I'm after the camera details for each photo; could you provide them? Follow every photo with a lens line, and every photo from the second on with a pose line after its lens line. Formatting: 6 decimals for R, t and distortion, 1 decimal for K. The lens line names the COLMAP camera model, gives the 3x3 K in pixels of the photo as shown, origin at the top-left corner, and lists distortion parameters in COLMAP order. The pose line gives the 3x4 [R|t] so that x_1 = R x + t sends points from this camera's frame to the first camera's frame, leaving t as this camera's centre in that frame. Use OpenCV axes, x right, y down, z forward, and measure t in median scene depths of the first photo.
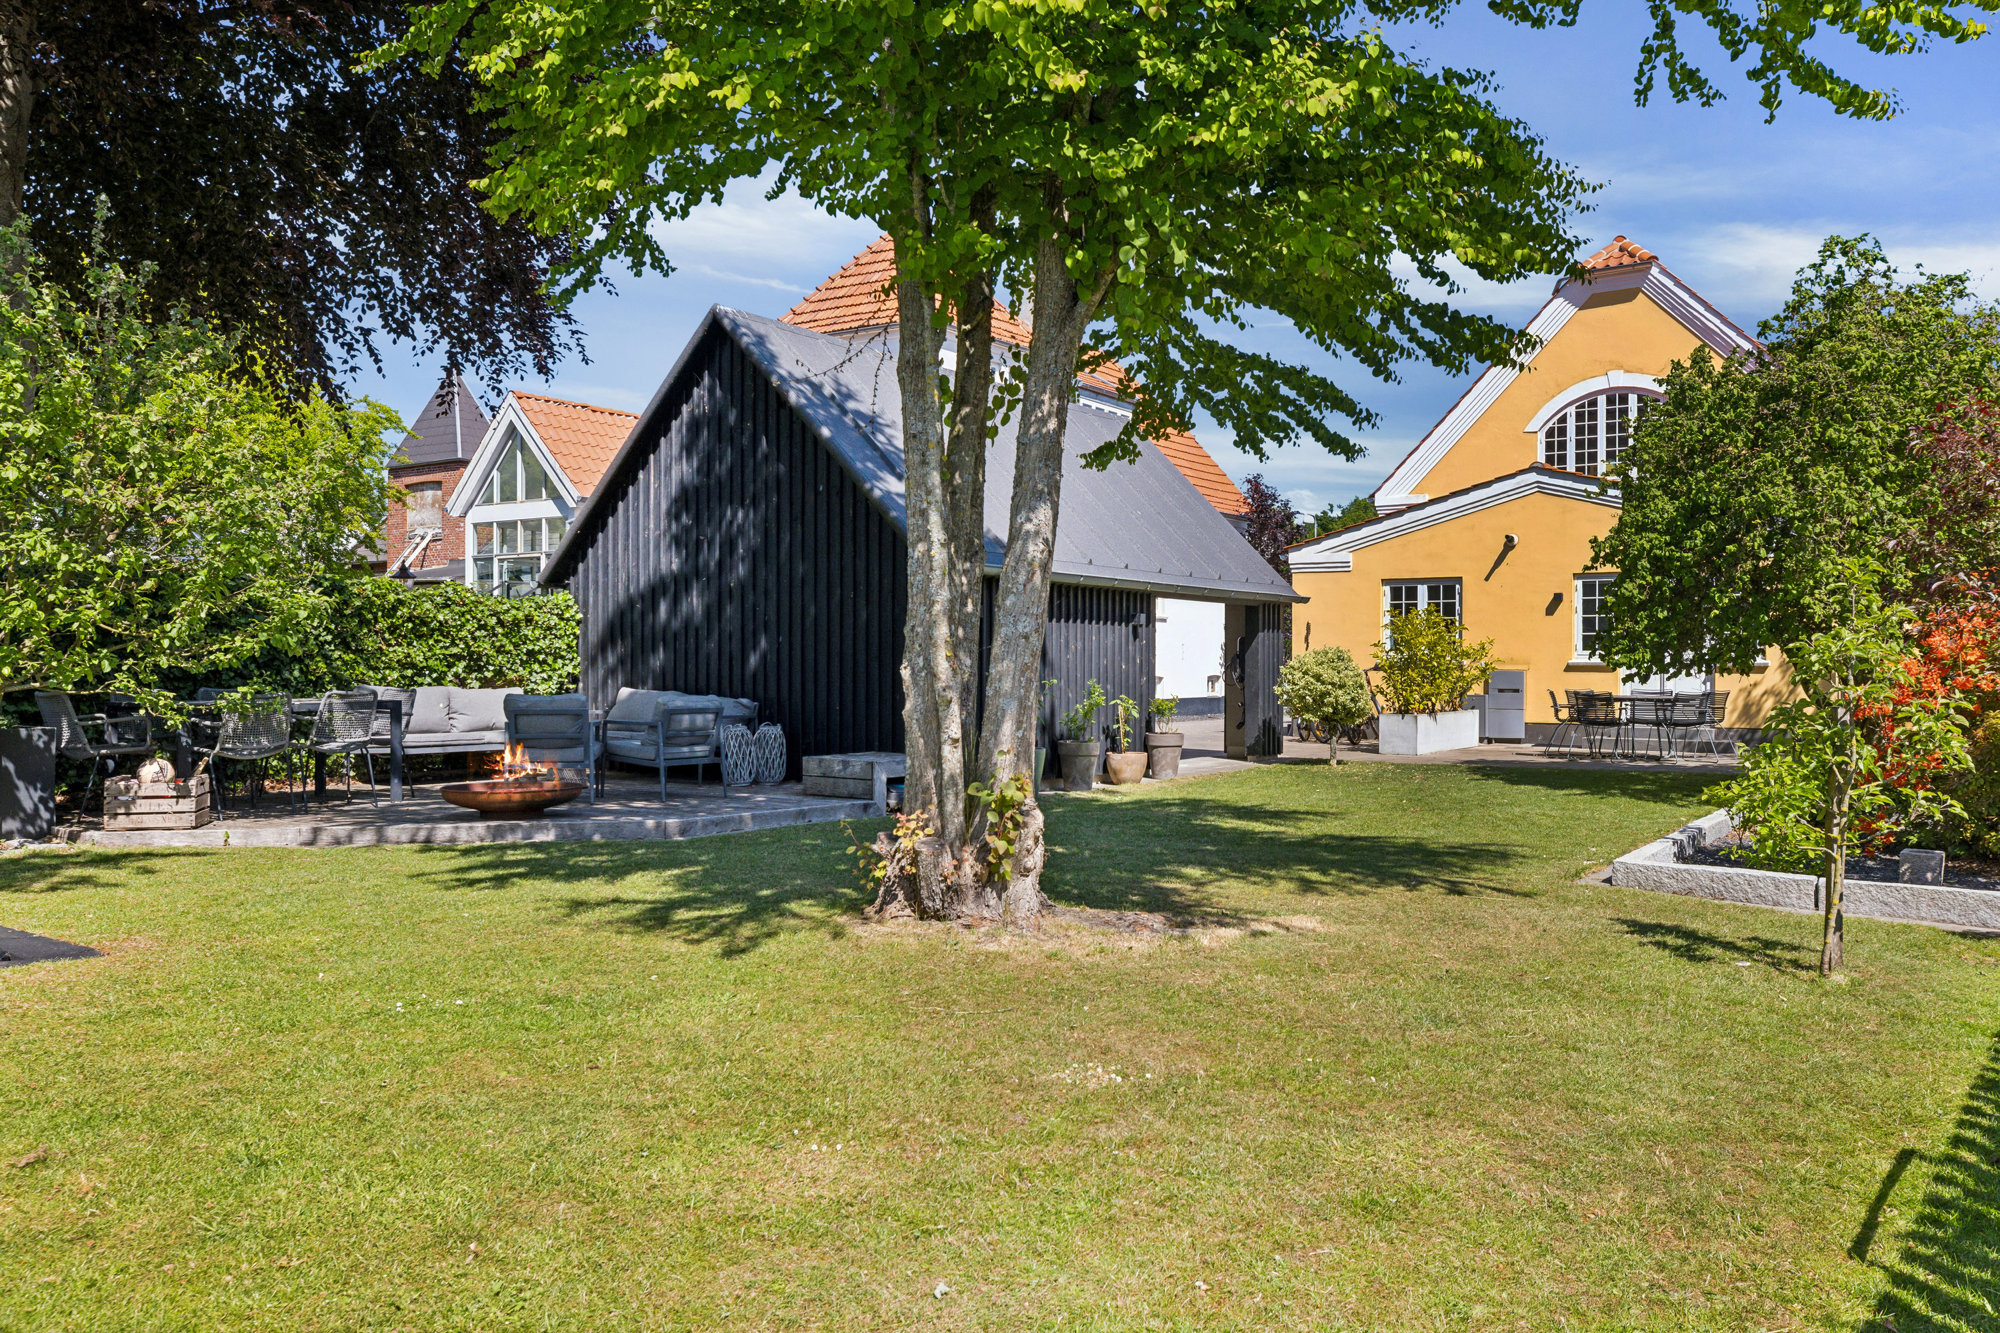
lens RADIAL K [[1580.1, 0, 1000.1], [0, 1580.1, 665.3], [0, 0, 1]] dist [-0.000096, 0.000047]
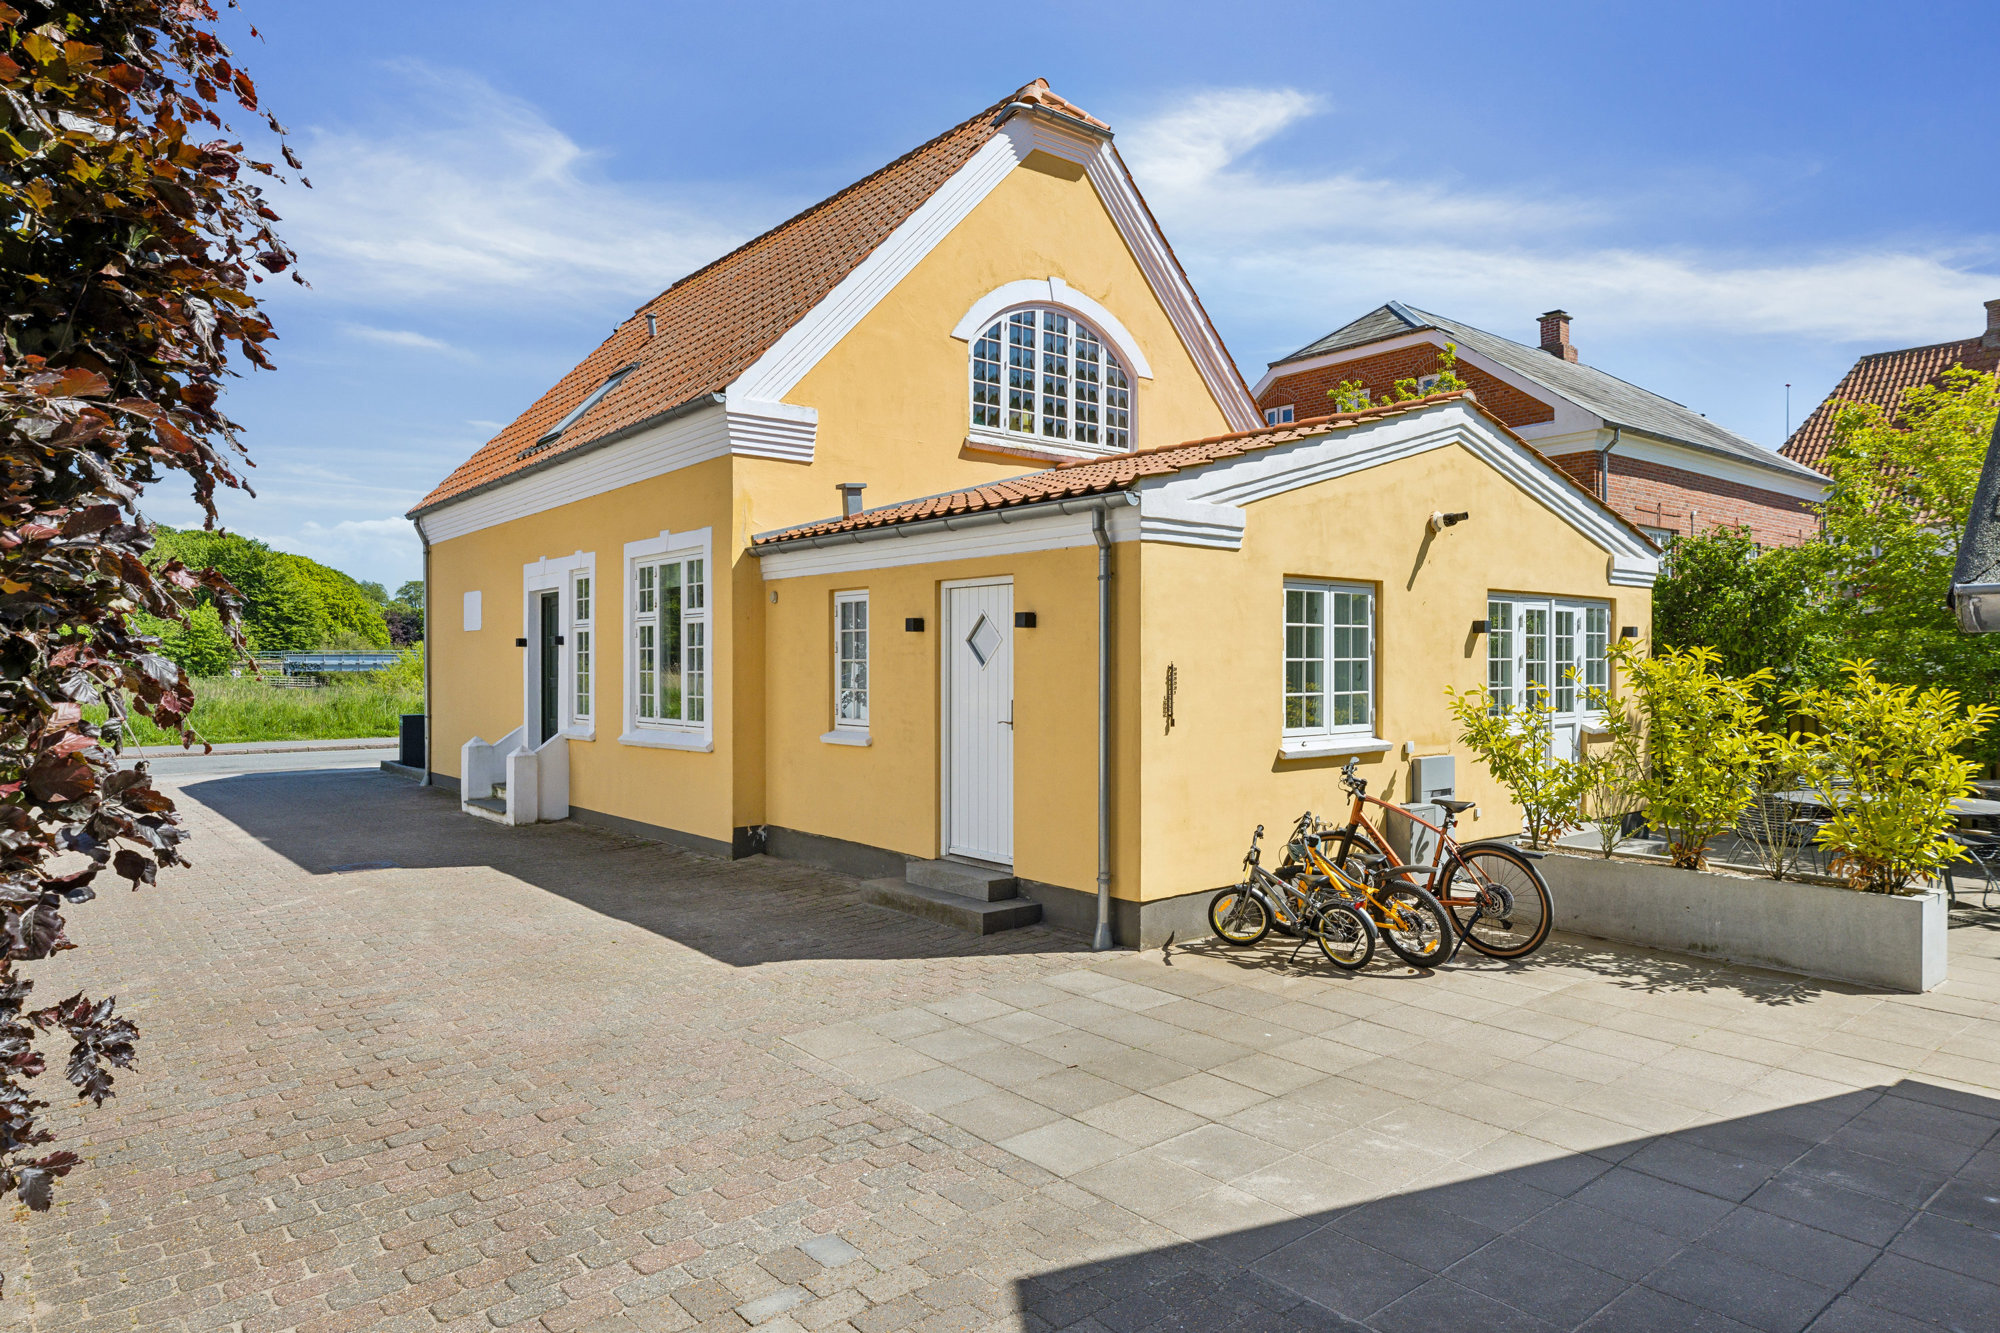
lens RADIAL K [[1225.9, 0, 1000.1], [0, 1225.9, 665.7], [0, 0, 1]] dist [-0.000249, -0.000024]
pose [[0.250631, -0.004742, 0.968071, -0.115859], [0.005531, 0.999979, 0.003466, -0.027118], [-0.968067, 0.004486, 0.250652, 0.915672]]
